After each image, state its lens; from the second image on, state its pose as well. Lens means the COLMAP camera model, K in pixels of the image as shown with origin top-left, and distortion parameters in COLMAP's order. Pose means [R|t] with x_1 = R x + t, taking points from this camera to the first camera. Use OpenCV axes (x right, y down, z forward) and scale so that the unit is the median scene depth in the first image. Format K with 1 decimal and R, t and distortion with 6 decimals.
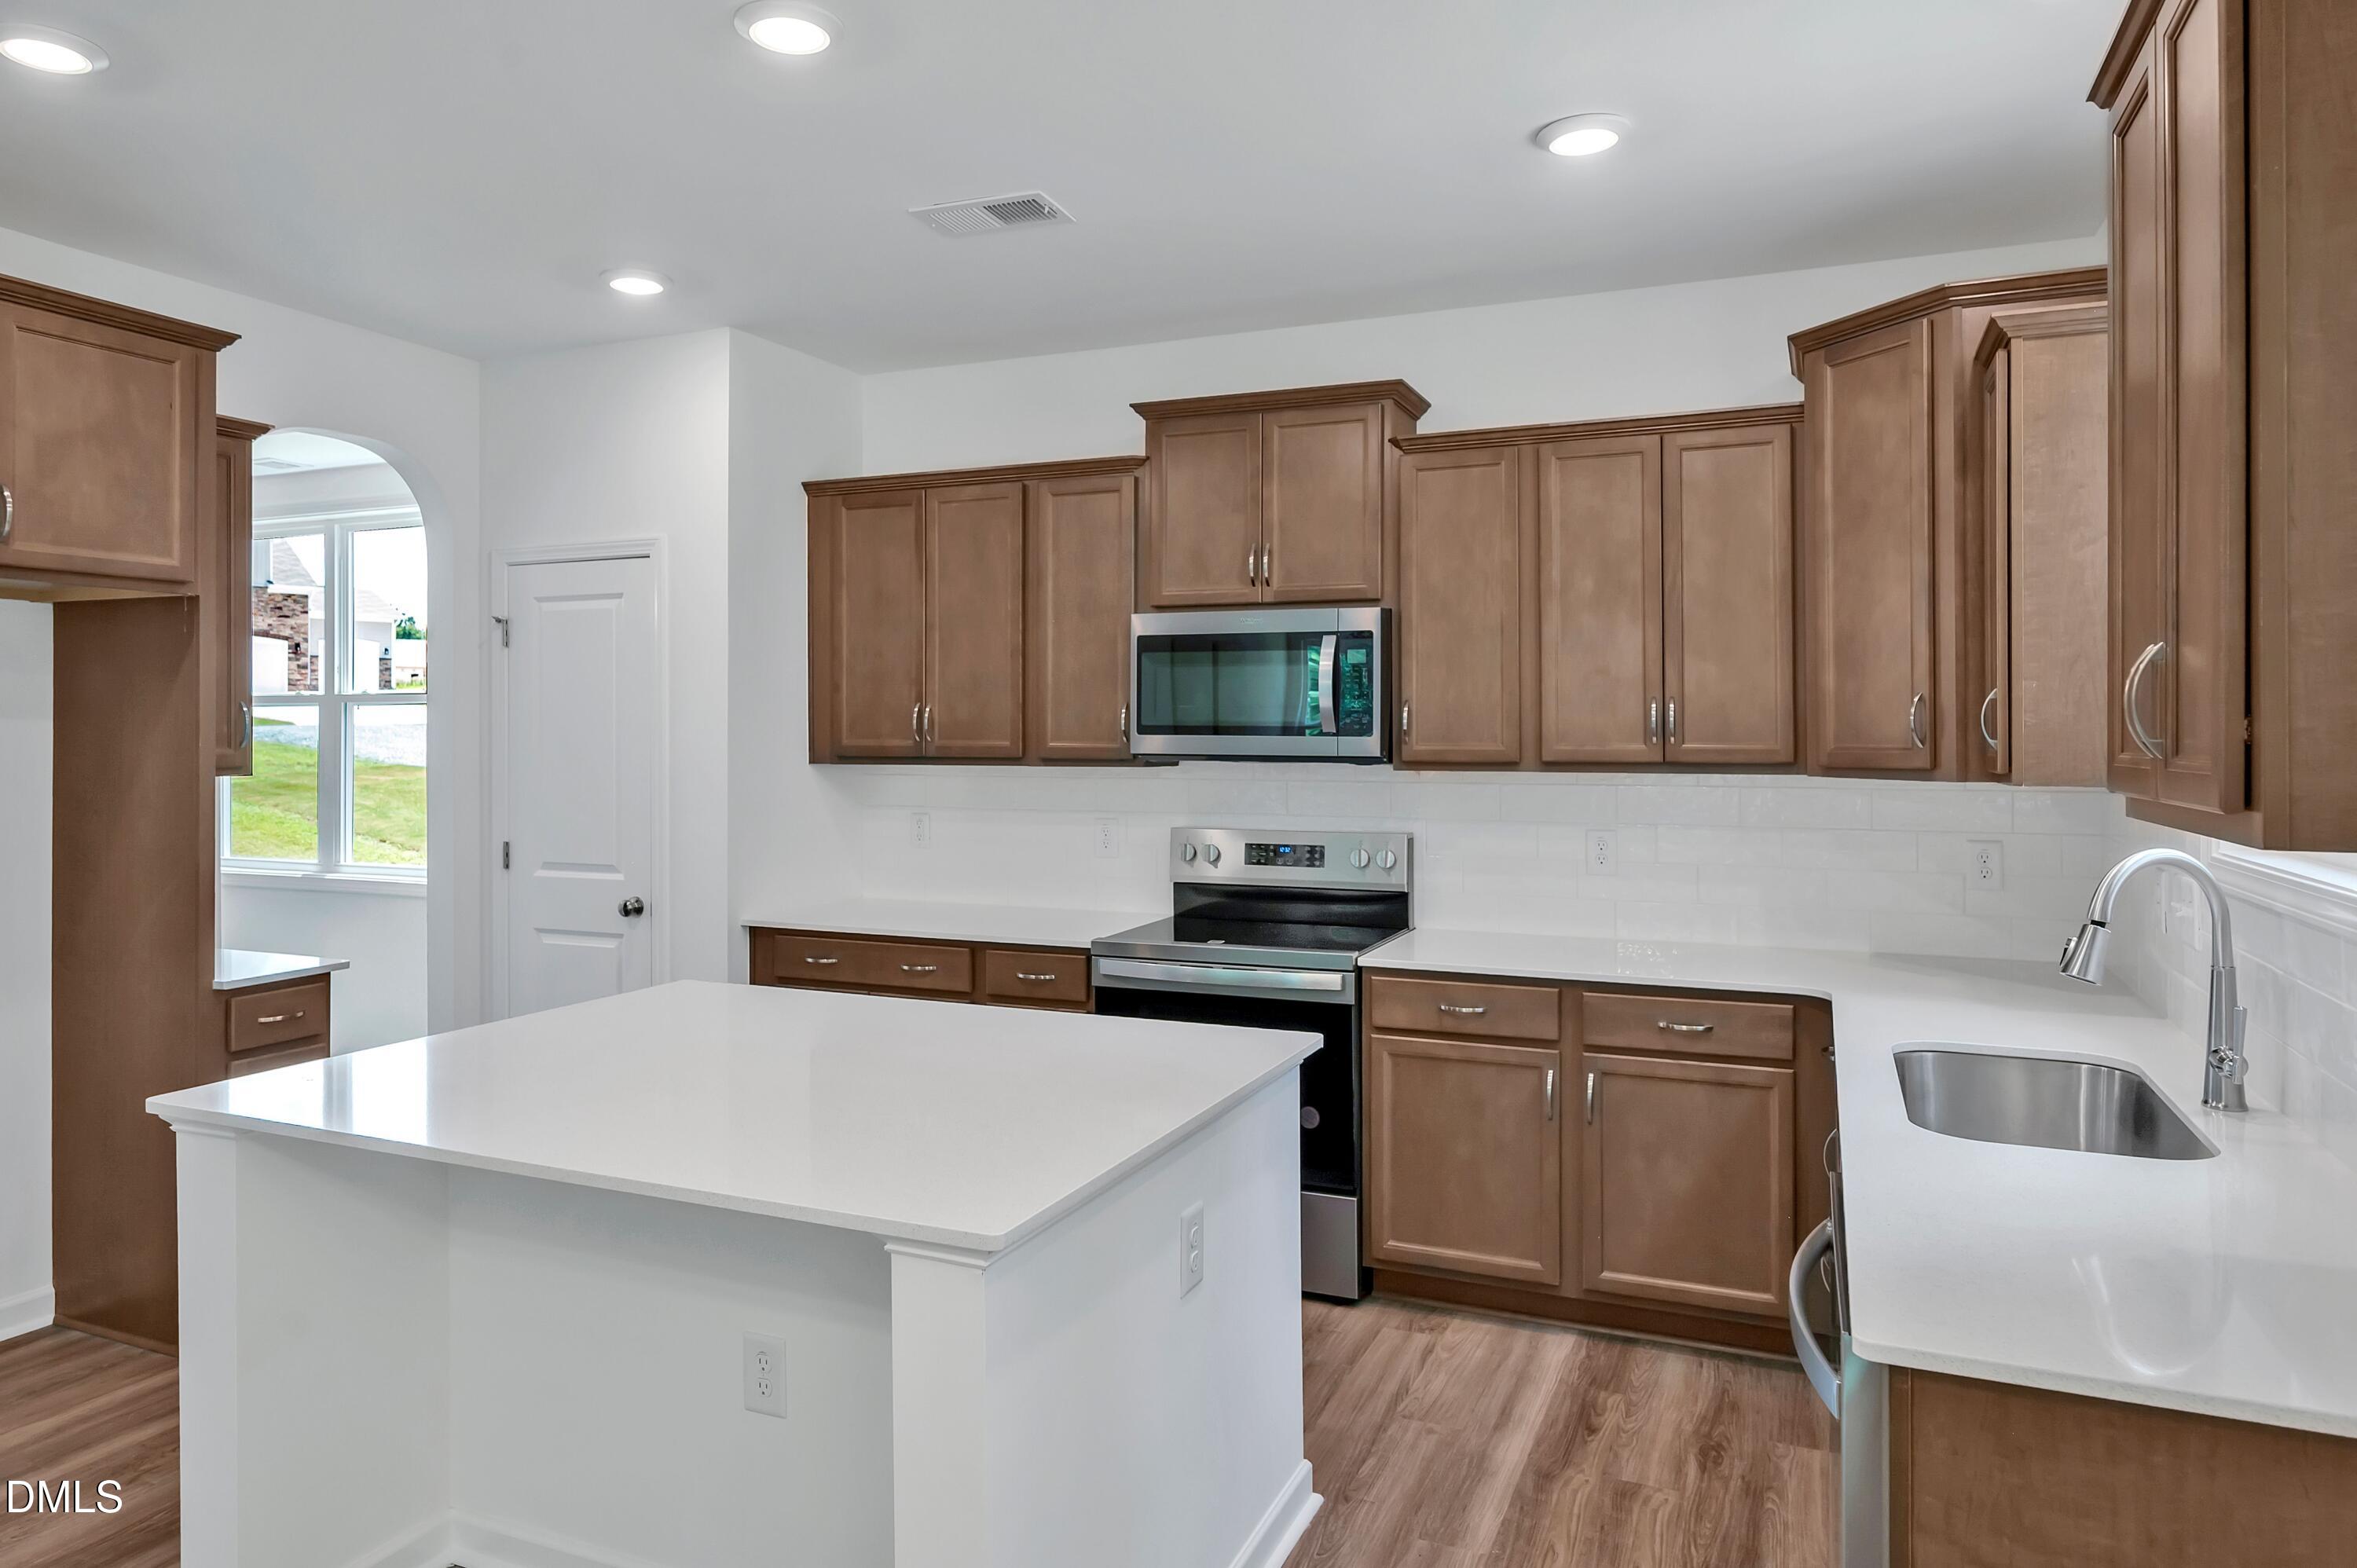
lens RADIAL K [[1492.6, 0, 1175.0], [0, 1492.6, 741.8], [0, 0, 1]] dist [-0.002773, 0.000821]
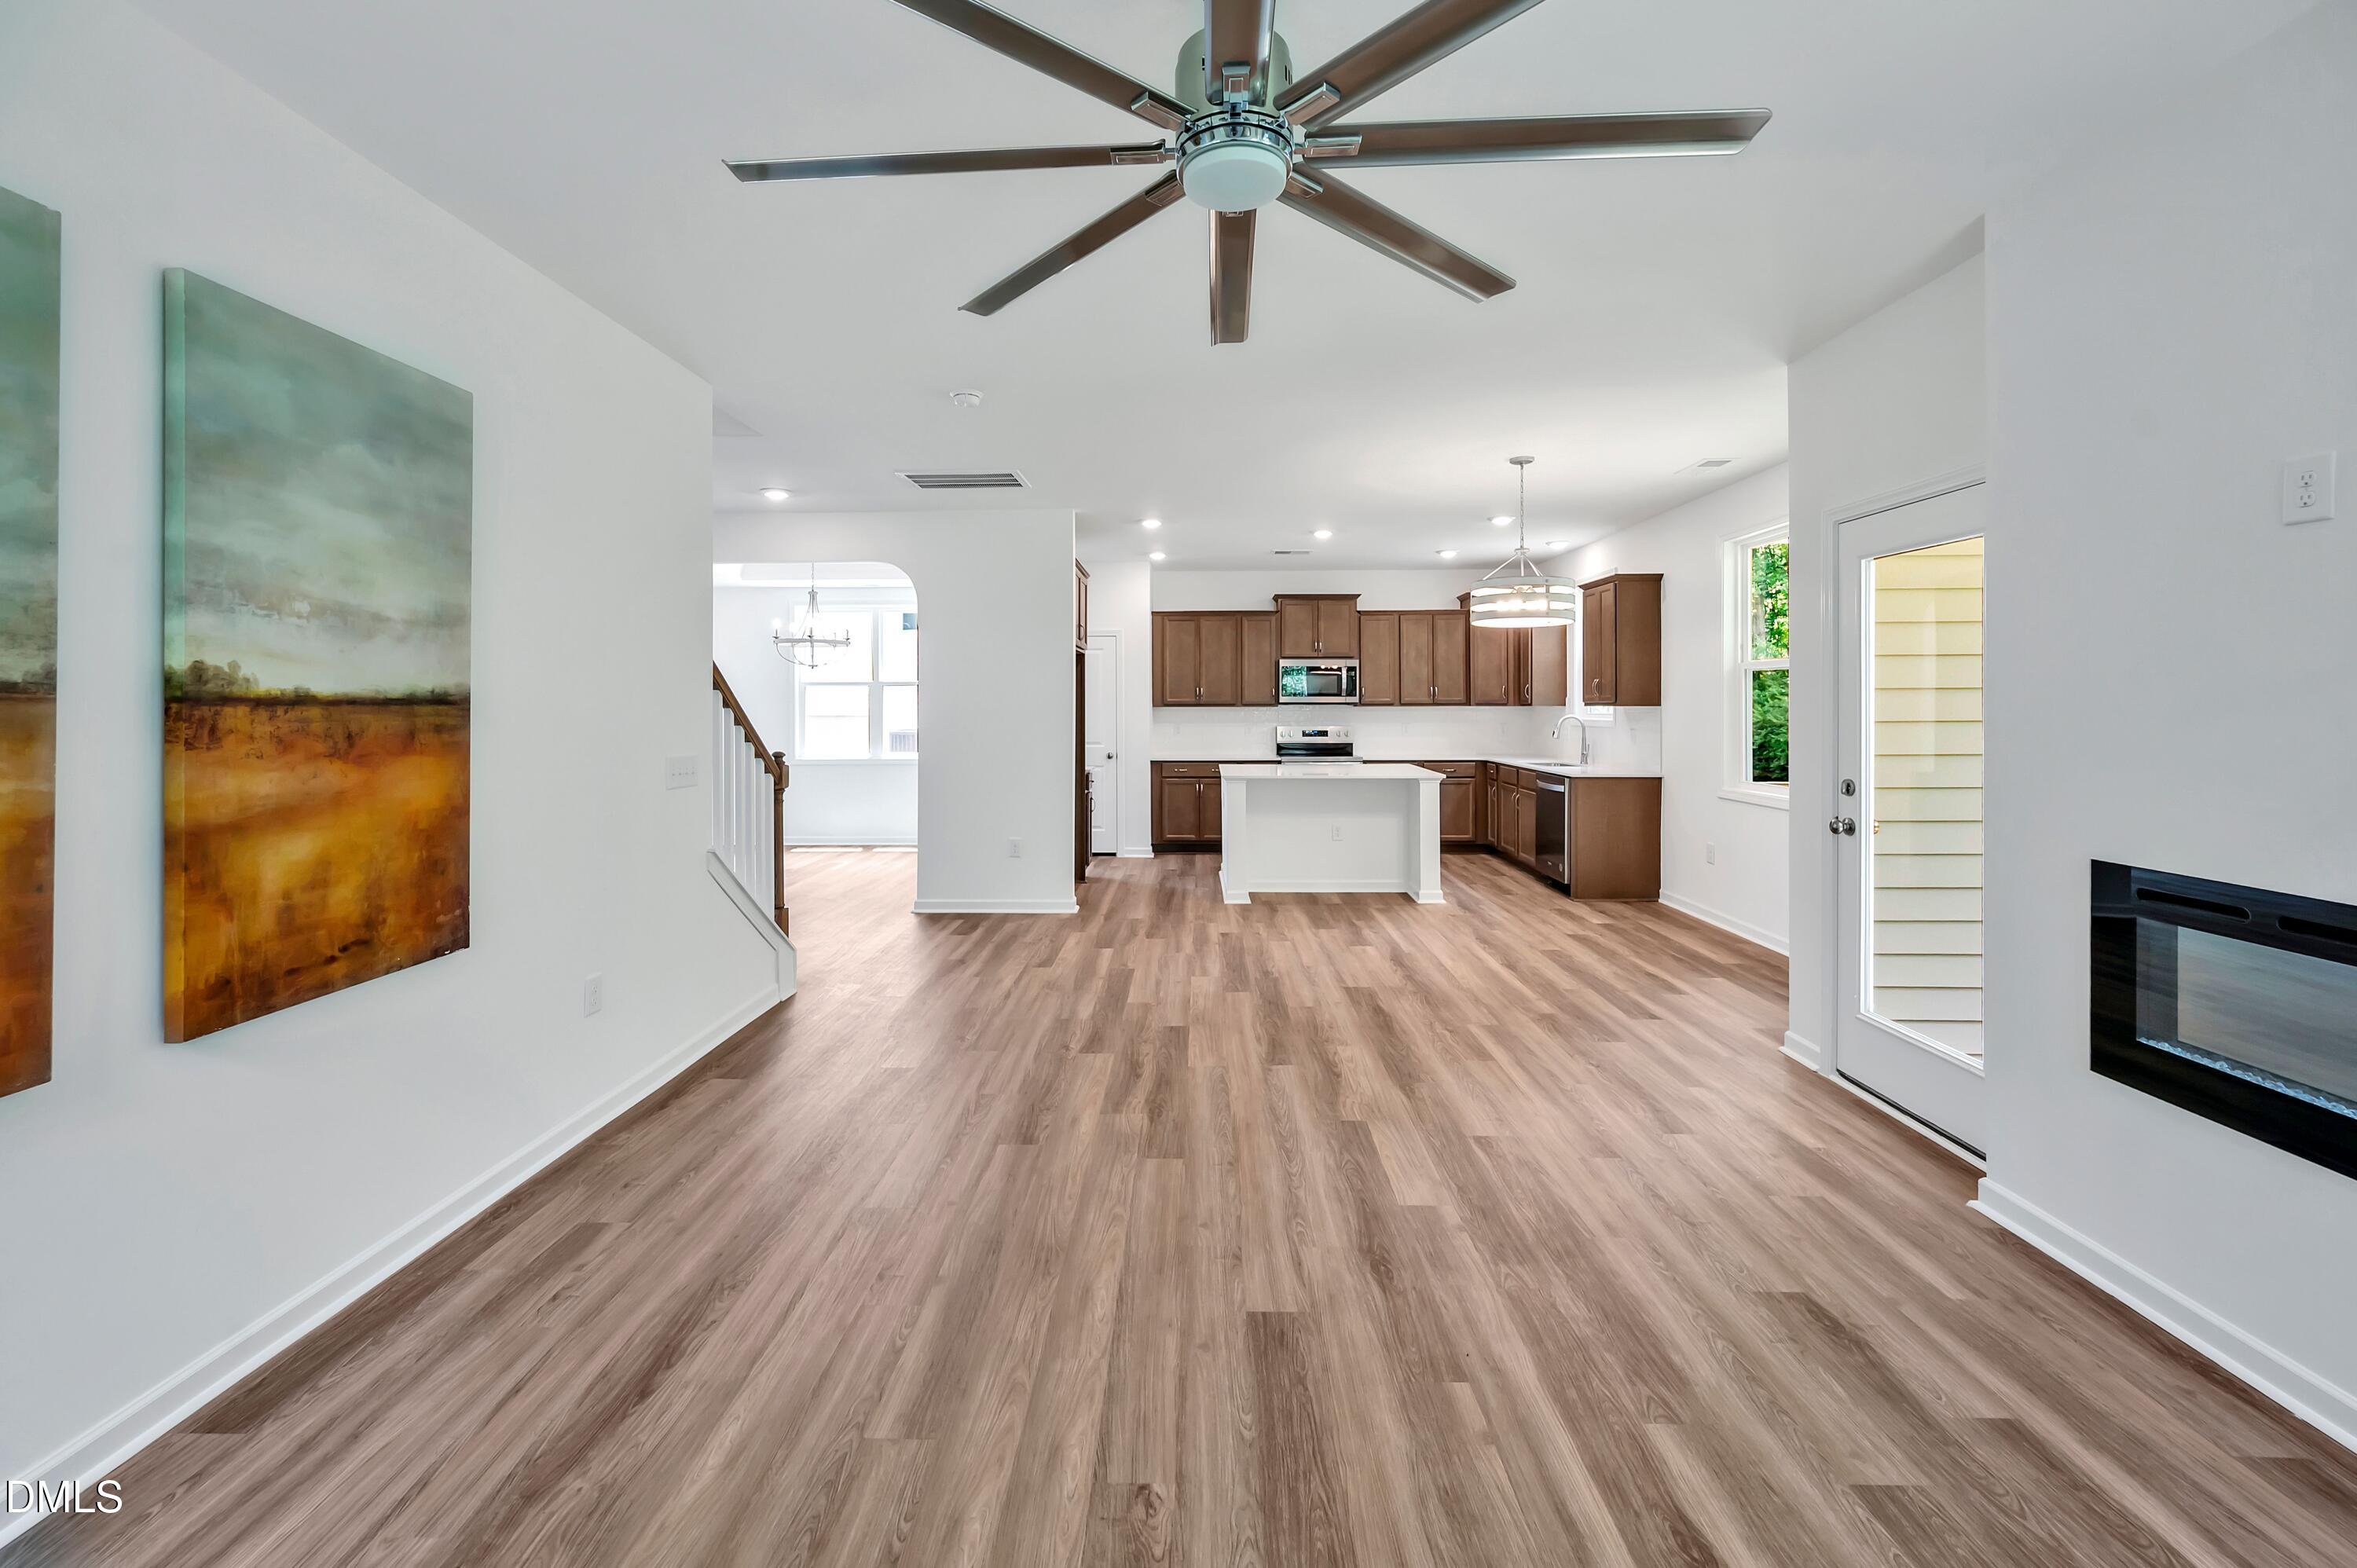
lens RADIAL K [[1017.3, 0, 1165.5], [0, 1017.3, 716.2], [0, 0, 1]] dist [-0.000828, -0.000236]
pose [[0.928151, -0.008055, 0.372116, -1.151284], [0.006583, 0.999965, 0.005226, 0.026275], [-0.372145, -0.002401, 0.928172, -1.028462]]
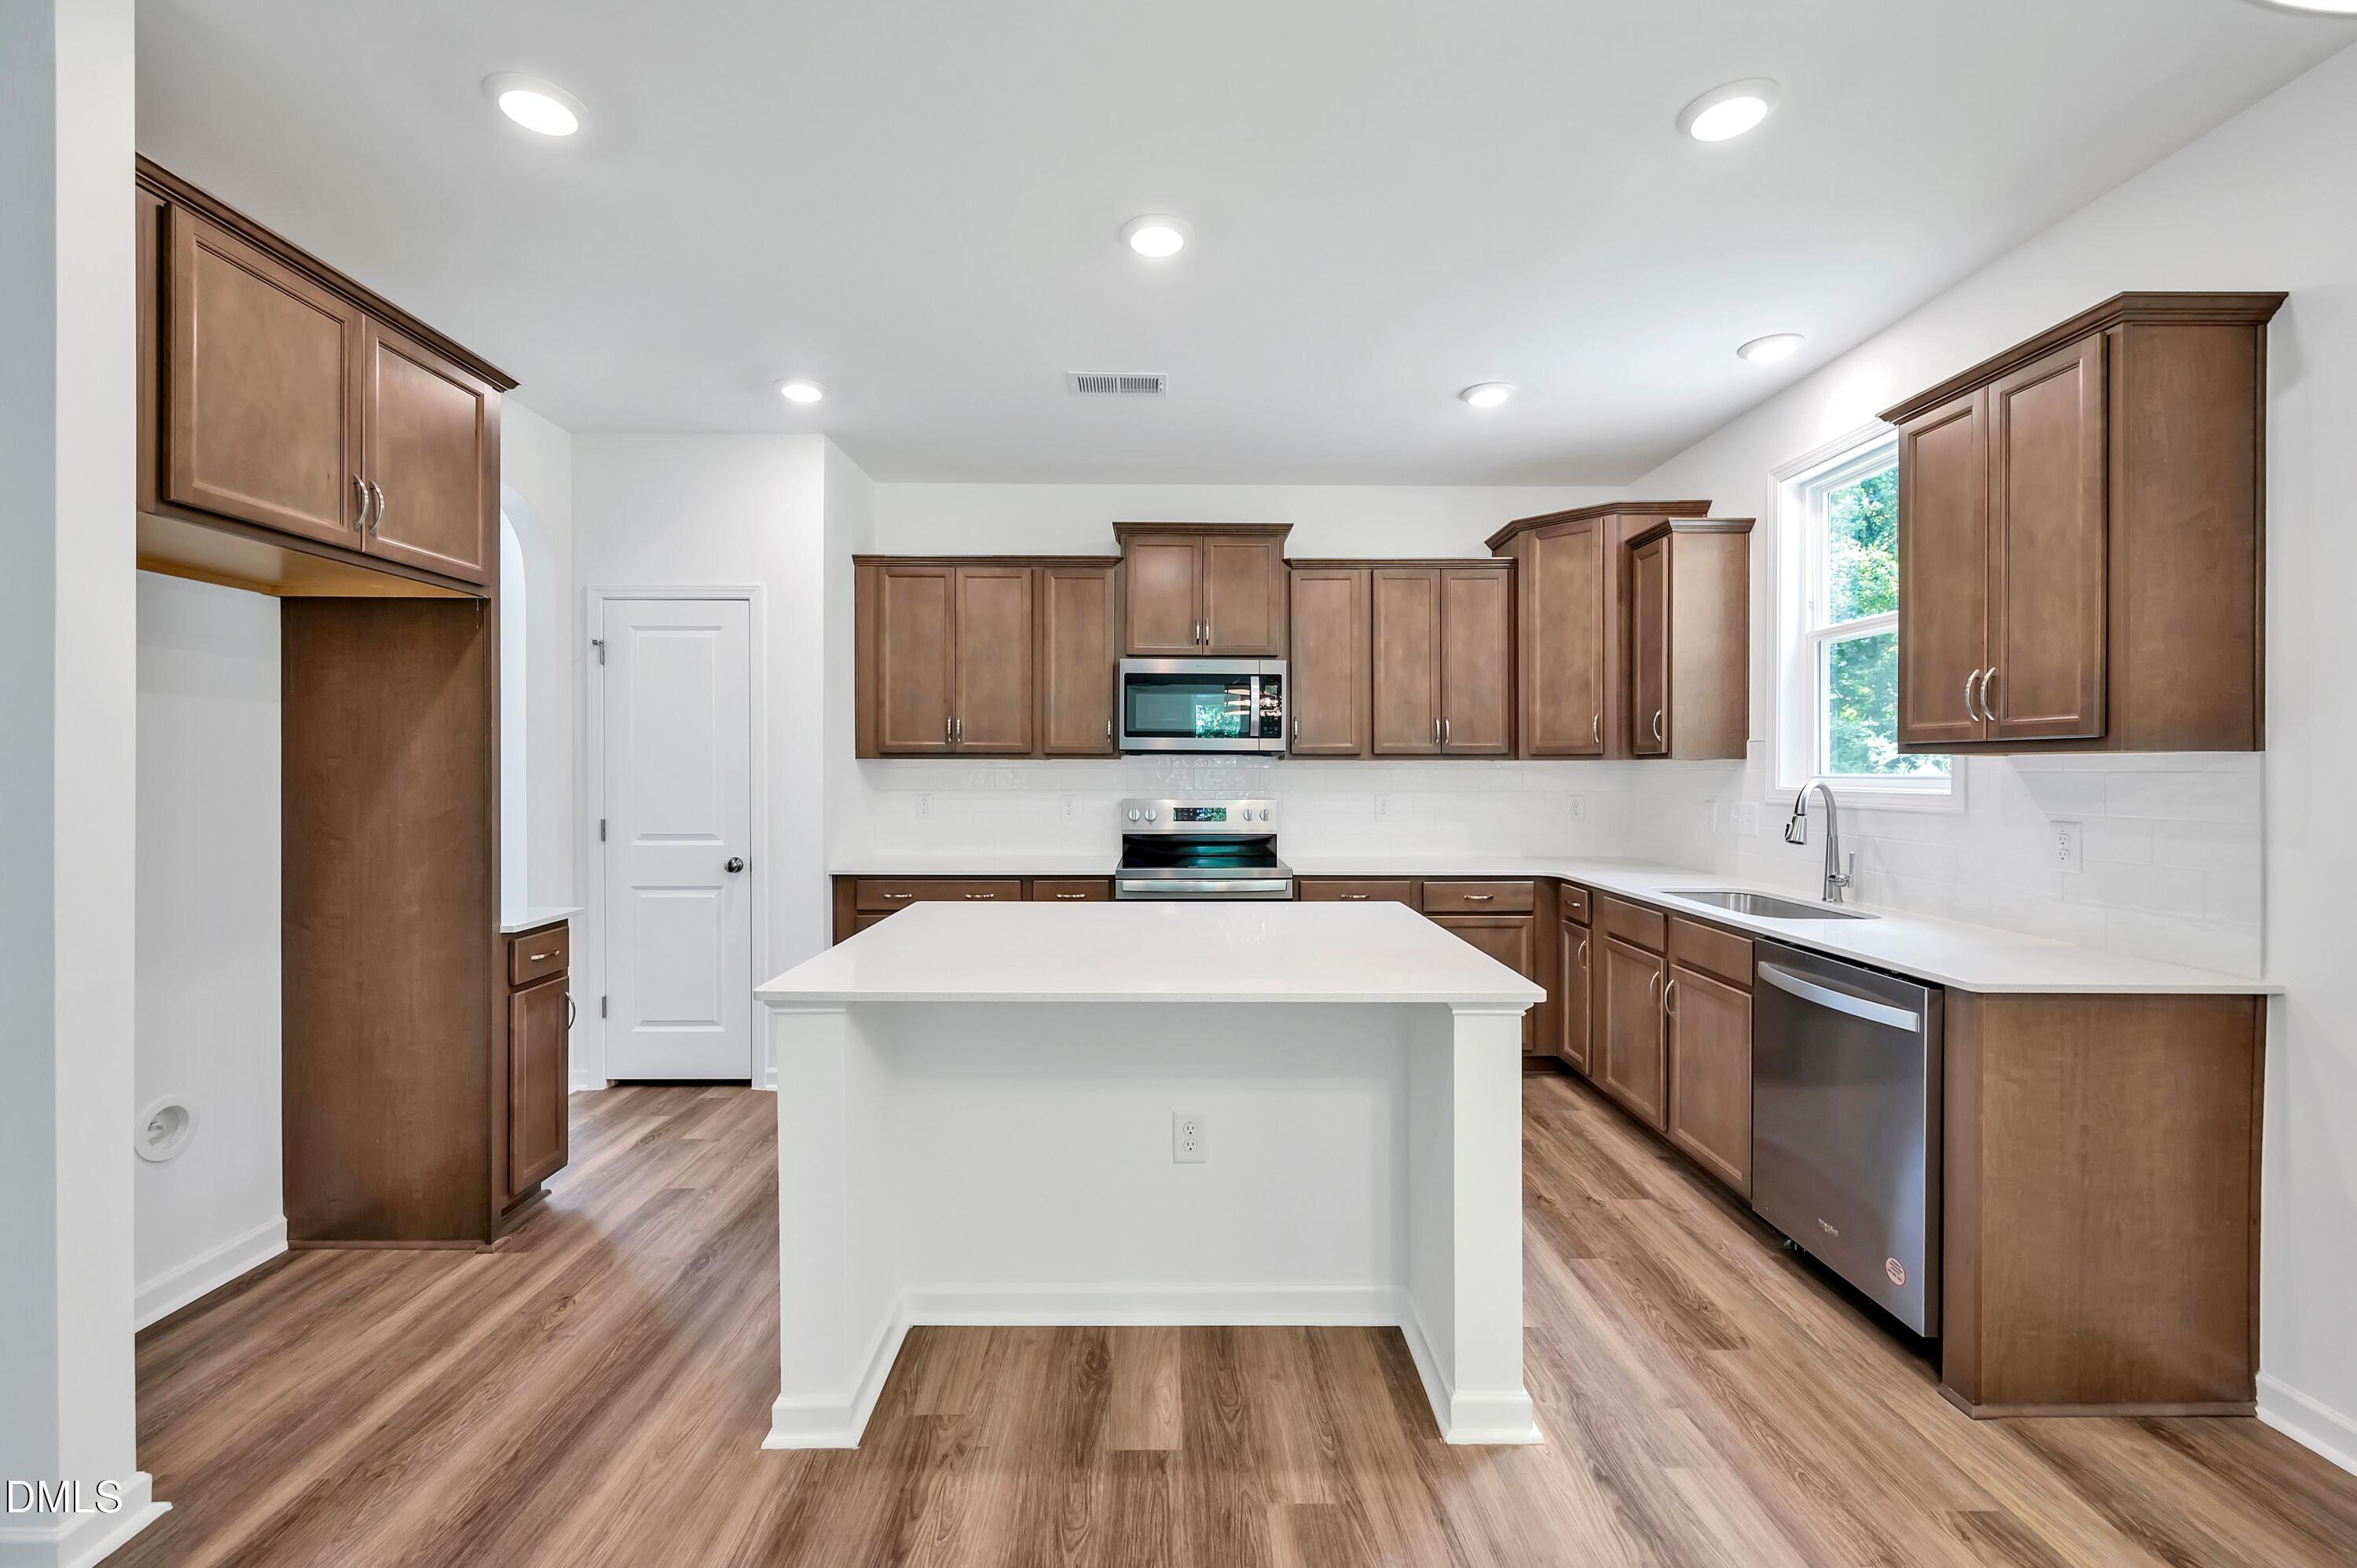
lens RADIAL K [[960.2, 0, 1178.5], [0, 960.2, 784.0], [0, 0, 1]] dist [0.000536, -0.000109]
pose [[0.912961, -0.005884, 0.408005, -0.399447], [0.001314, 0.999933, 0.011480, 0.033849], [-0.408045, -0.009945, 0.912908, 0.073936]]
